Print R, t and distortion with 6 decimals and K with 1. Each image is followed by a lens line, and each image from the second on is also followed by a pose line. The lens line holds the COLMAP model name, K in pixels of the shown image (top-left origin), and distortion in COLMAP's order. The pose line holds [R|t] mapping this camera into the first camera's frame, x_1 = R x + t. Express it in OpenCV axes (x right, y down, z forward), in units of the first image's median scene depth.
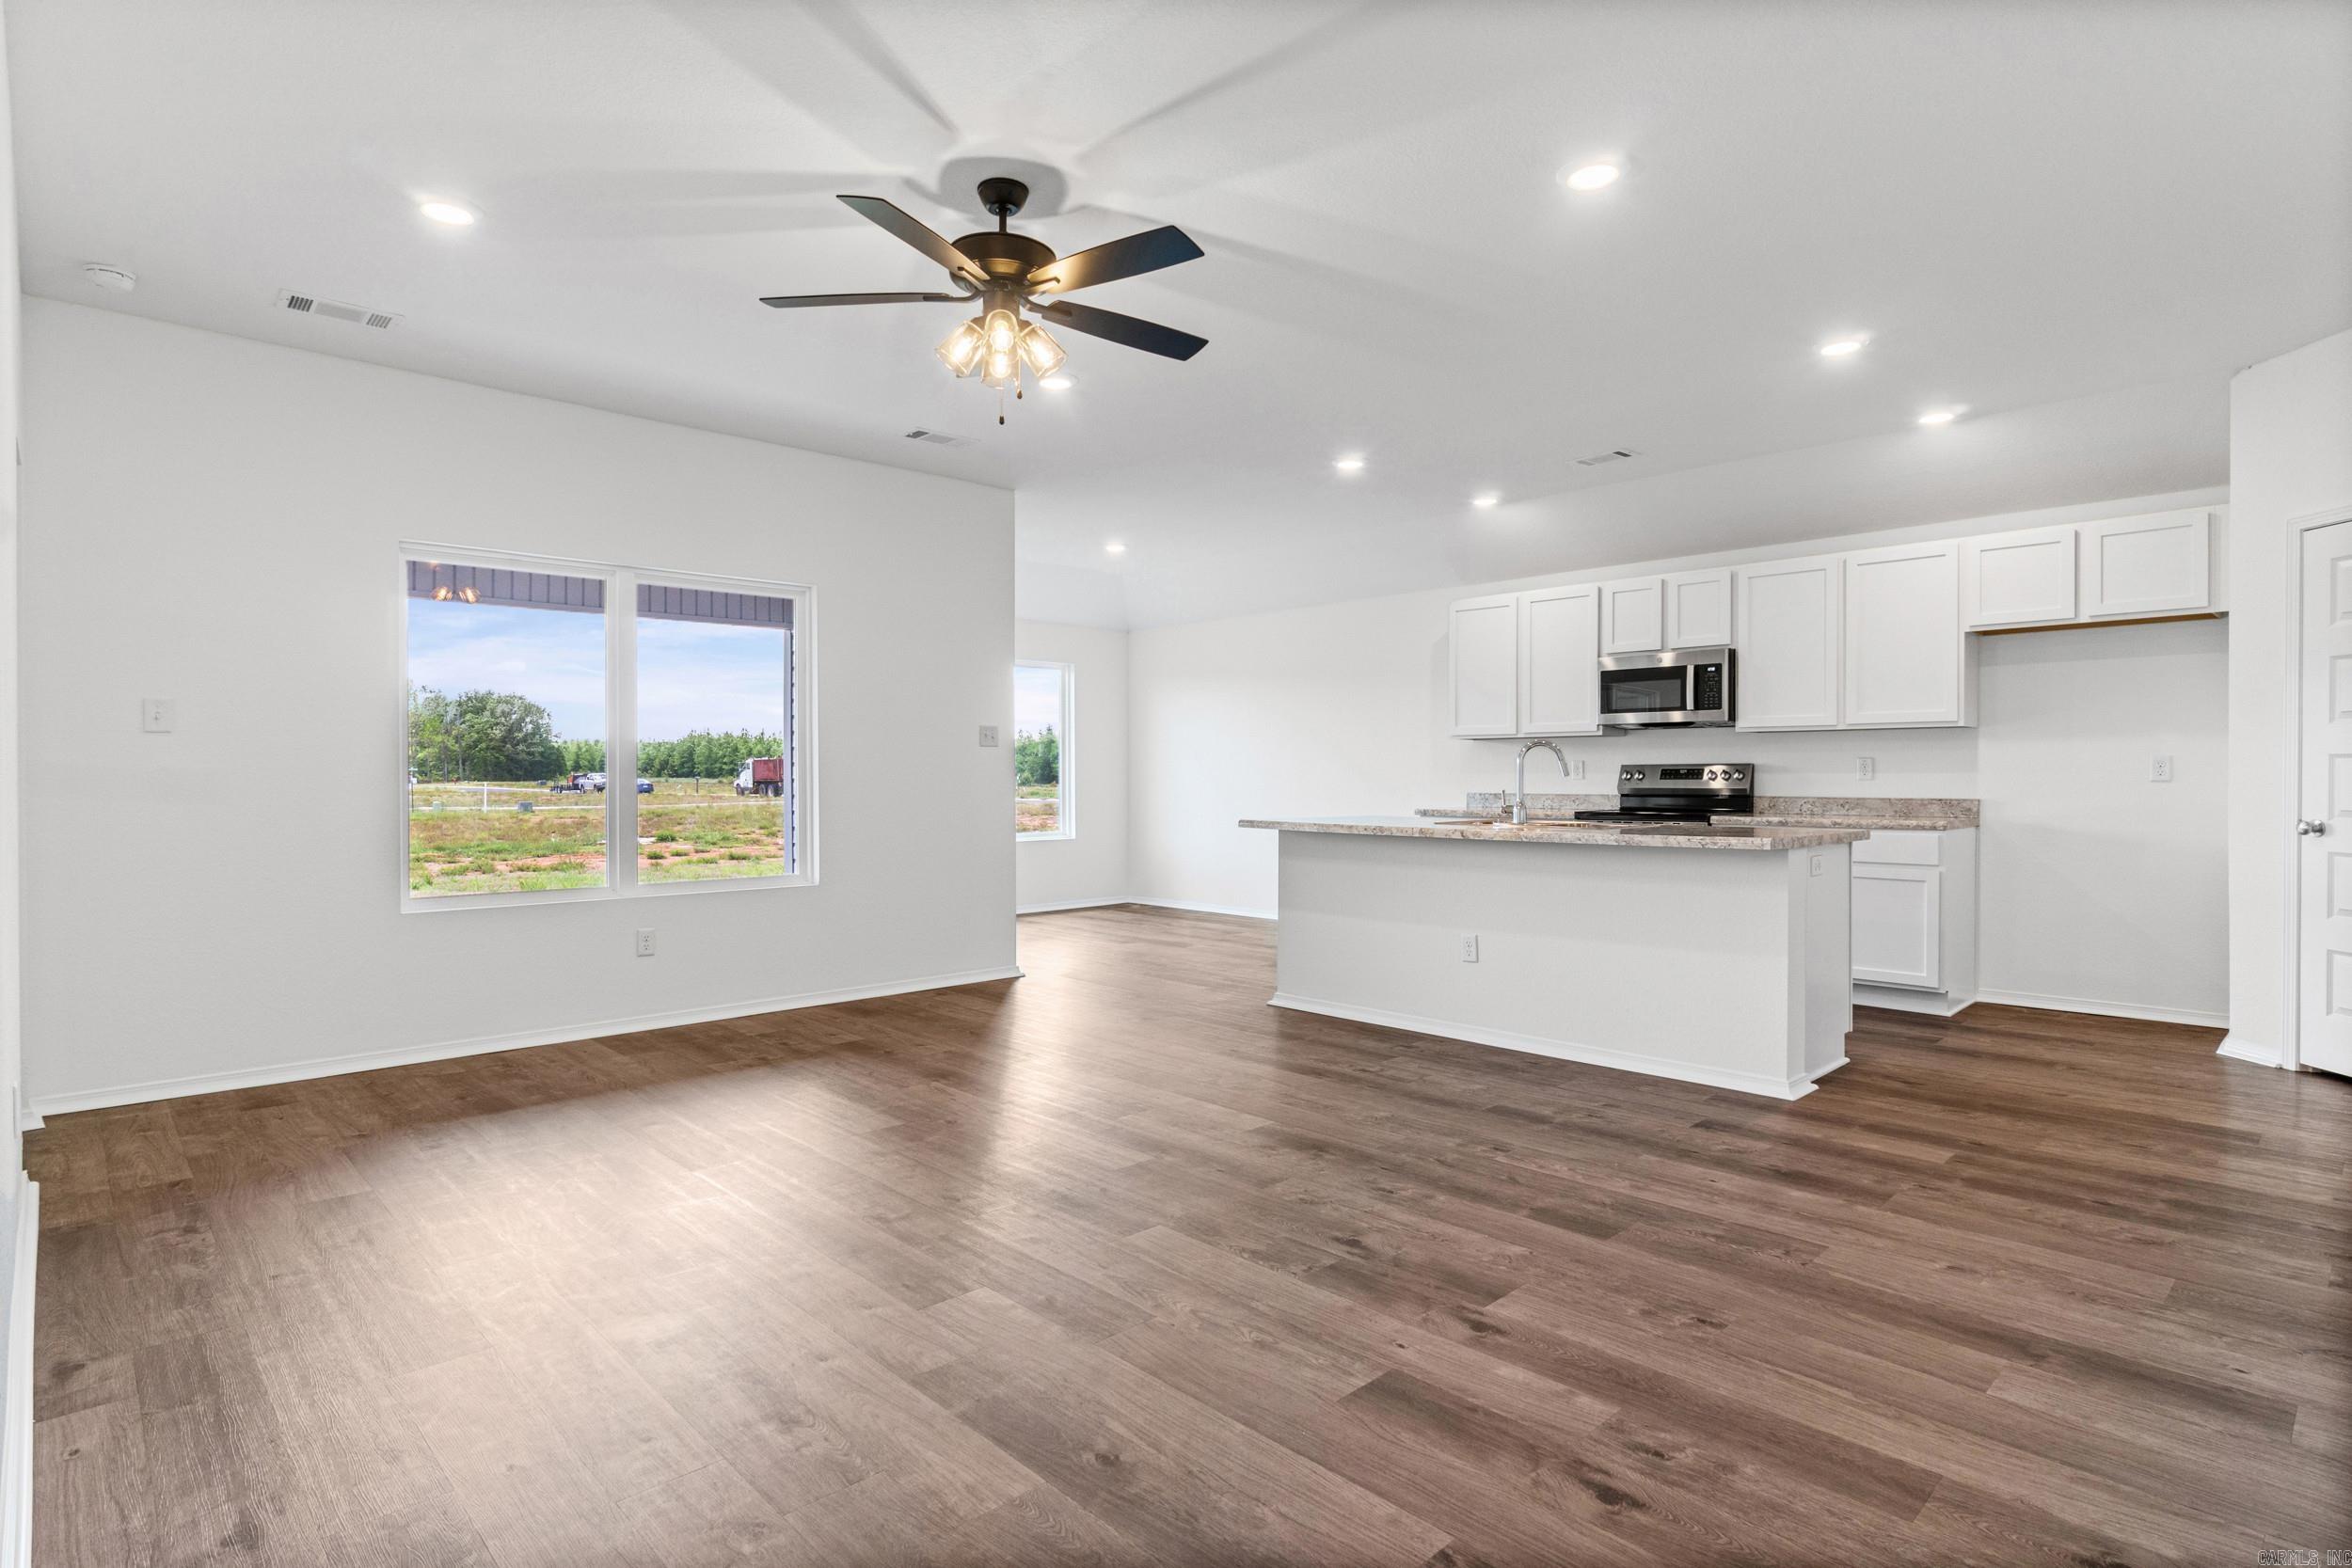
lens RADIAL K [[1188.3, 0, 1163.0], [0, 1188.3, 785.0], [0, 0, 1]] dist [-0.012309, 0.007783]
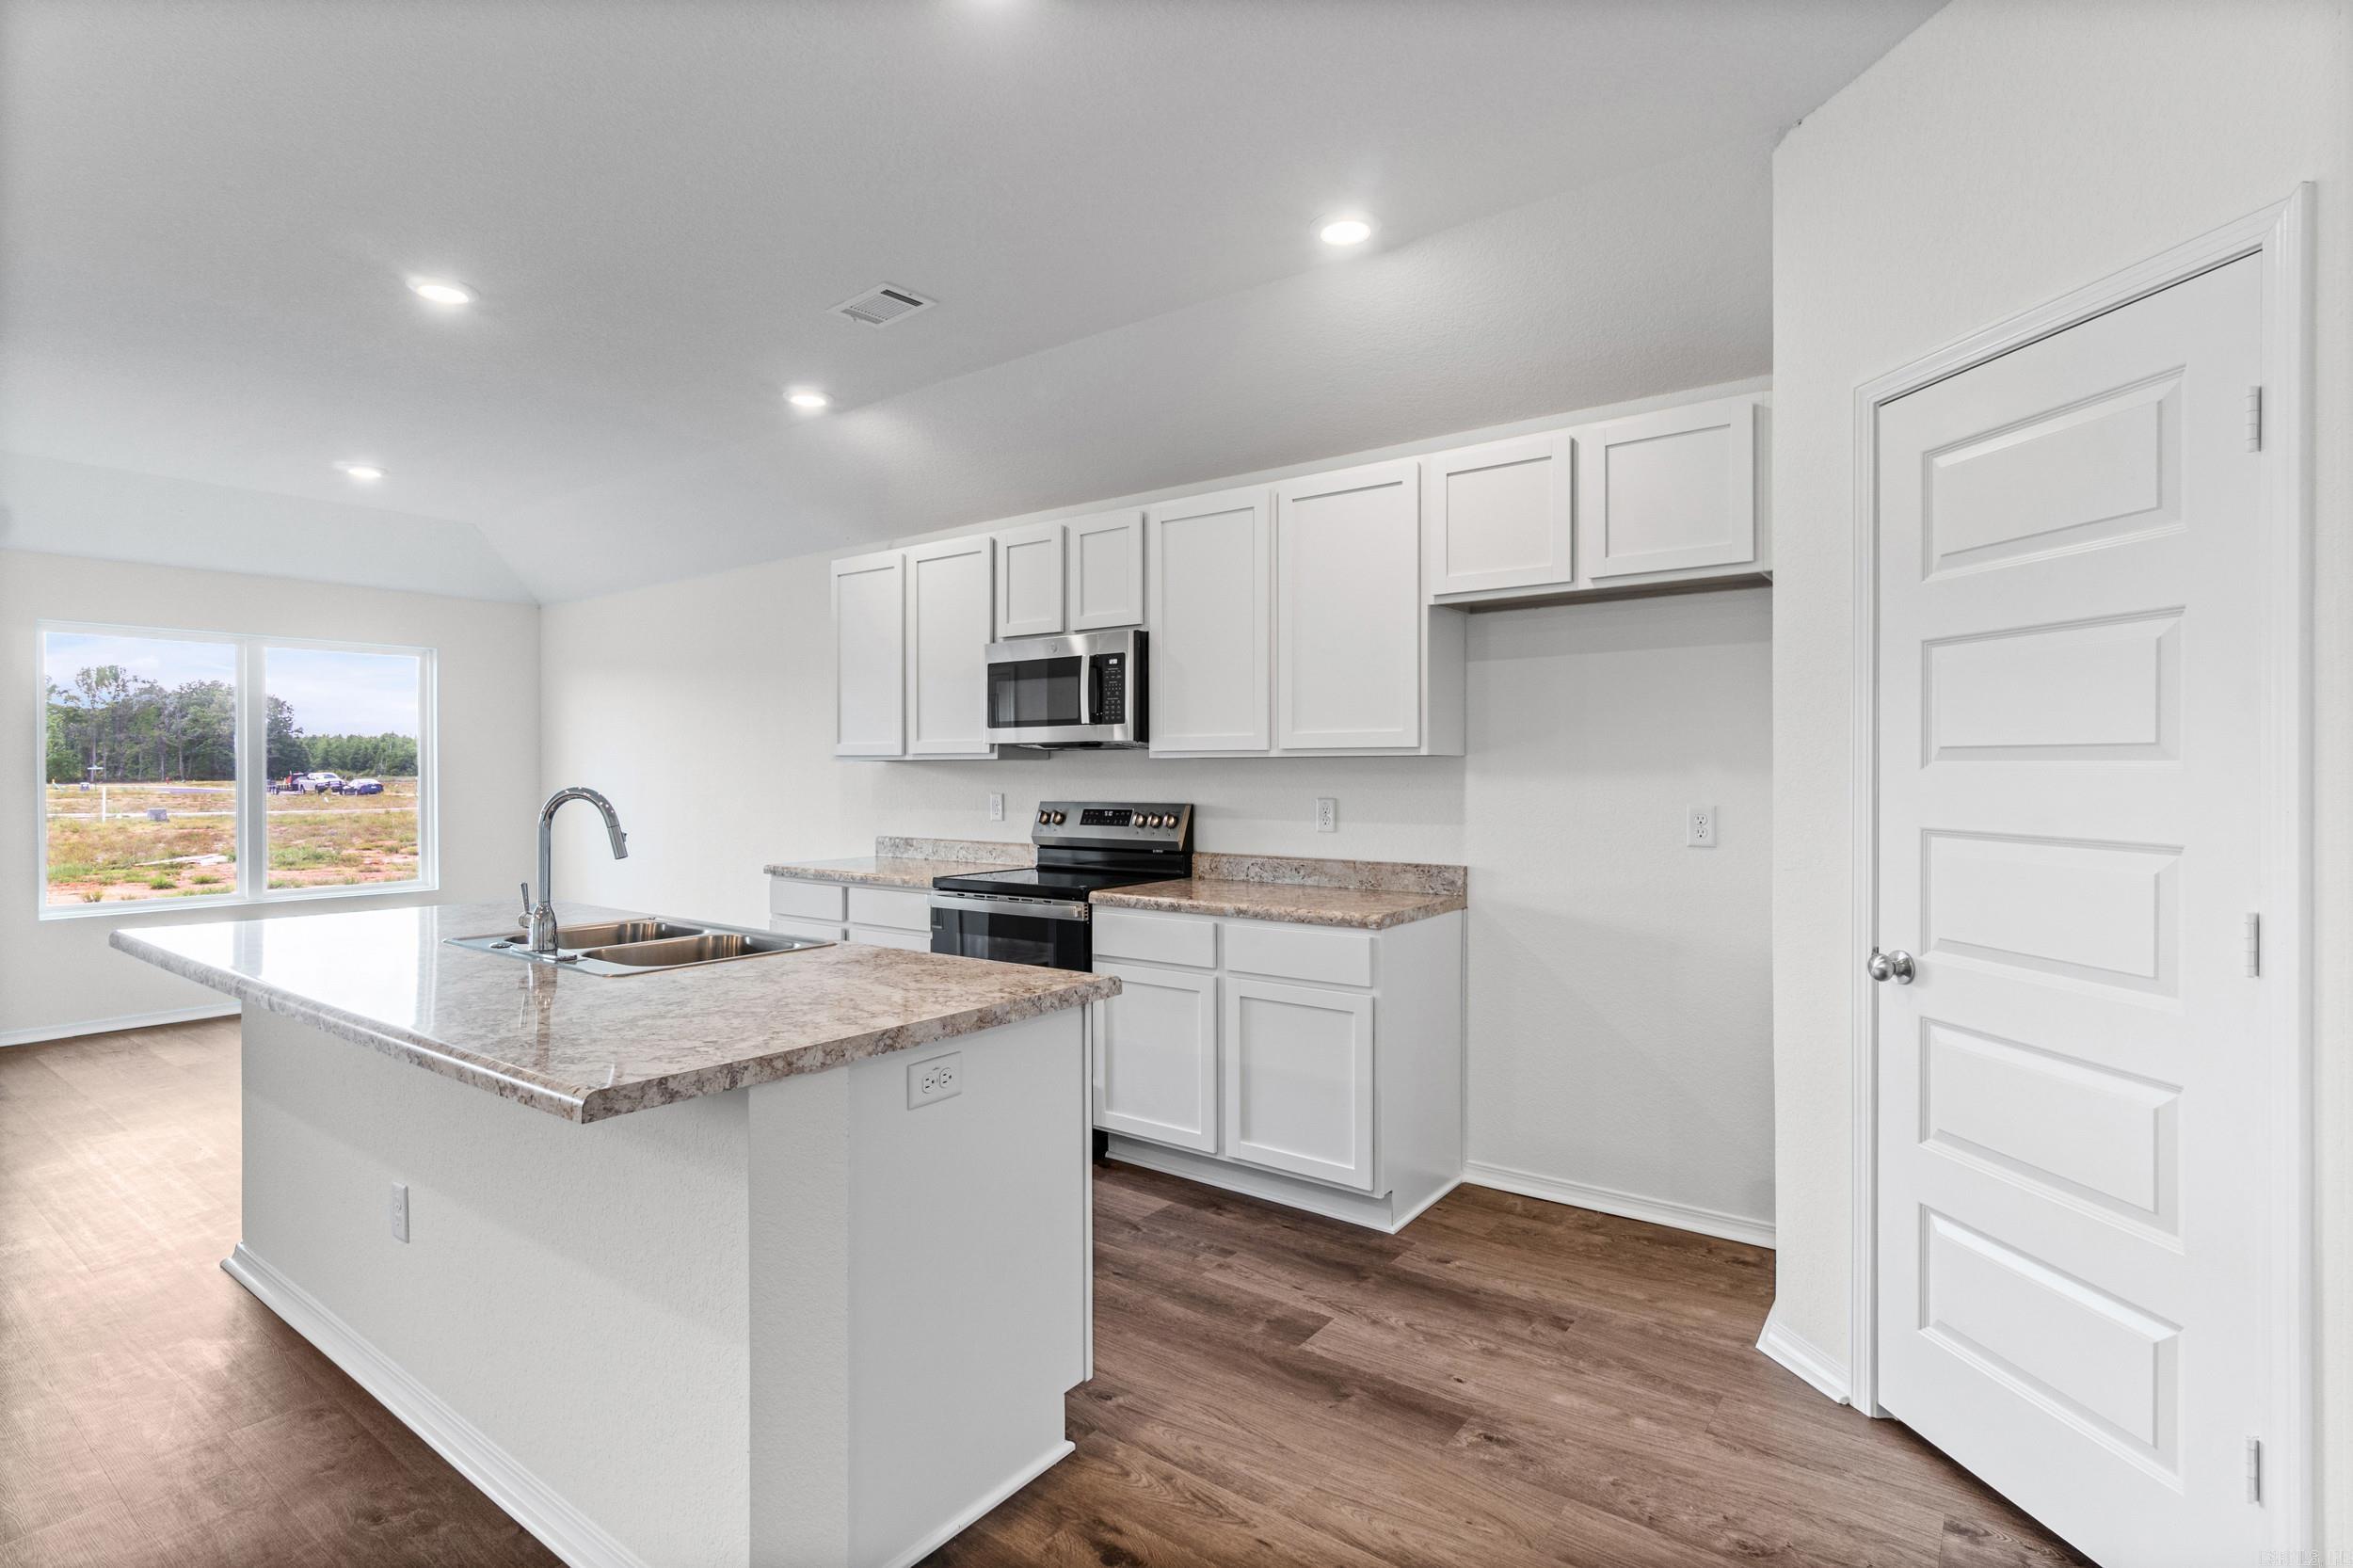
lens RADIAL K [[1142.0, 0, 1161.6], [0, 1142.0, 775.5], [0, 0, 1]] dist [0.001659, 0.000146]
pose [[0.986042, -0.000706, 0.166498, 0.464802], [0.001698, 0.999982, -0.005814, -0.037849], [-0.166491, 0.006015, 0.986025, 0.454078]]
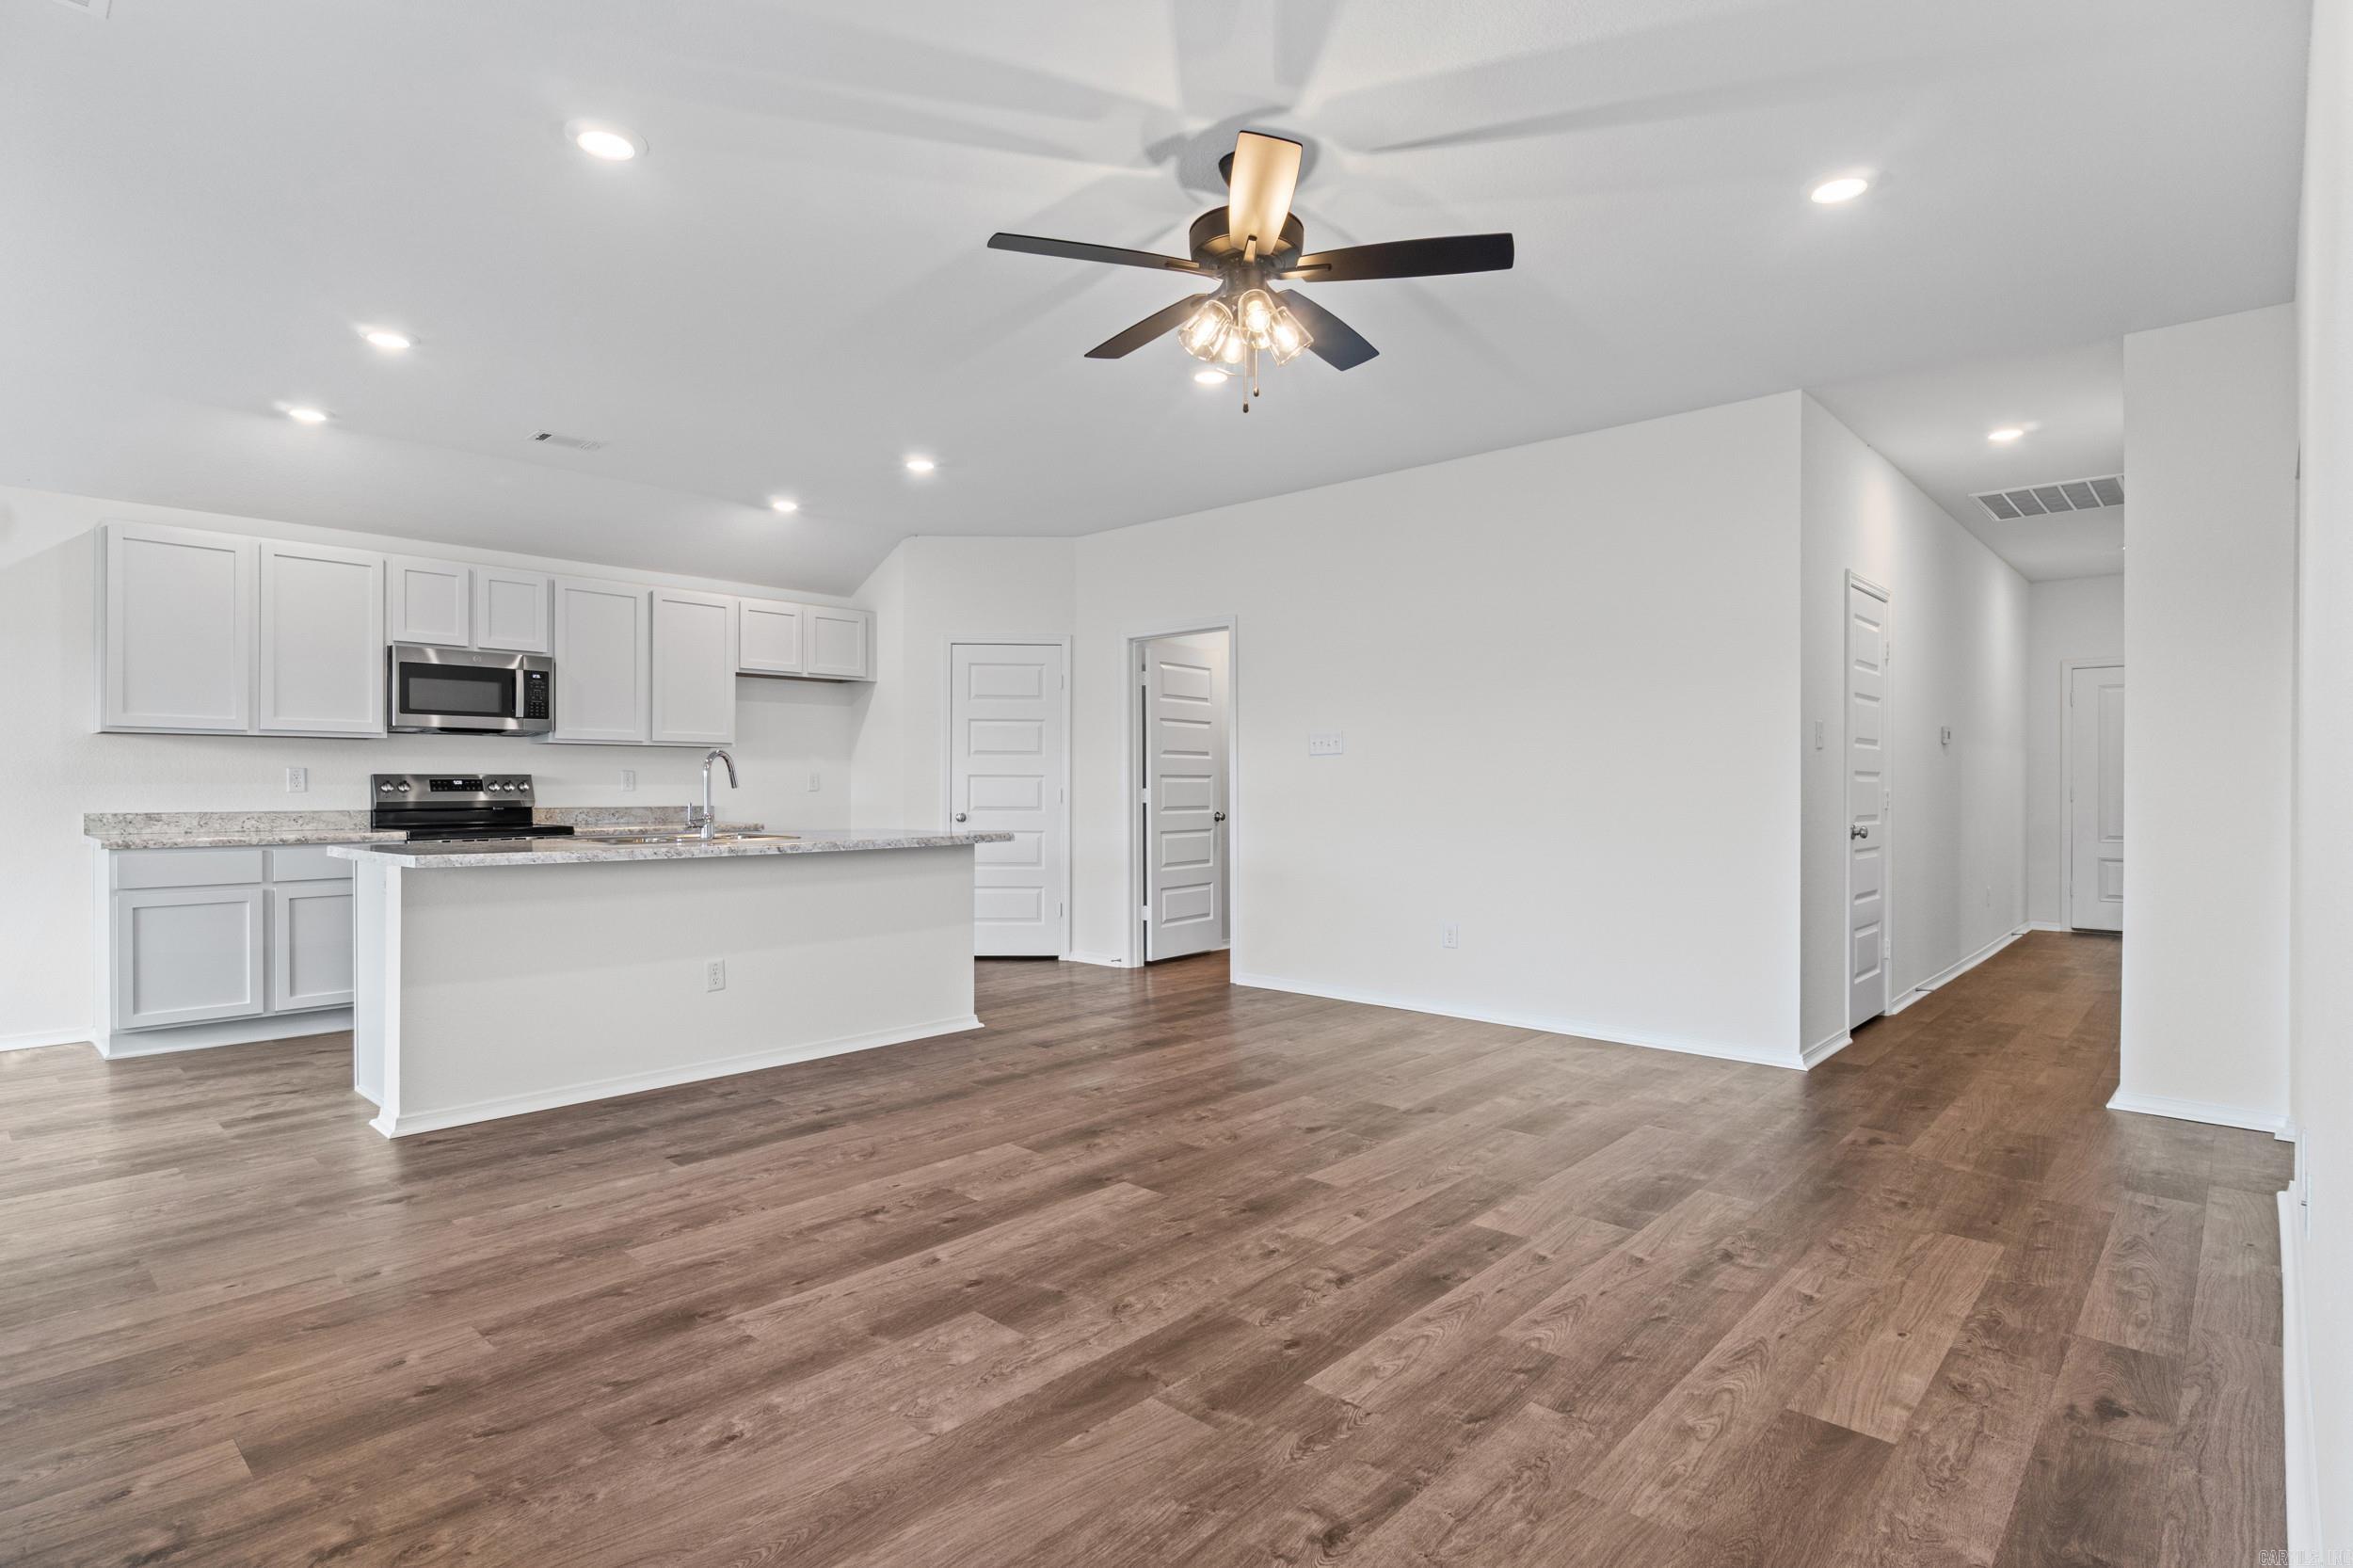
lens RADIAL K [[1188.7, 0, 1156.7], [0, 1188.7, 771.8], [0, 0, 1]] dist [-0.006391, 0.000433]
pose [[-0.065571, 0.011296, 0.997784, -0.643575], [0.008631, 0.999905, -0.010753, -0.006820], [-0.997811, 0.007907, -0.065662, 0.679969]]
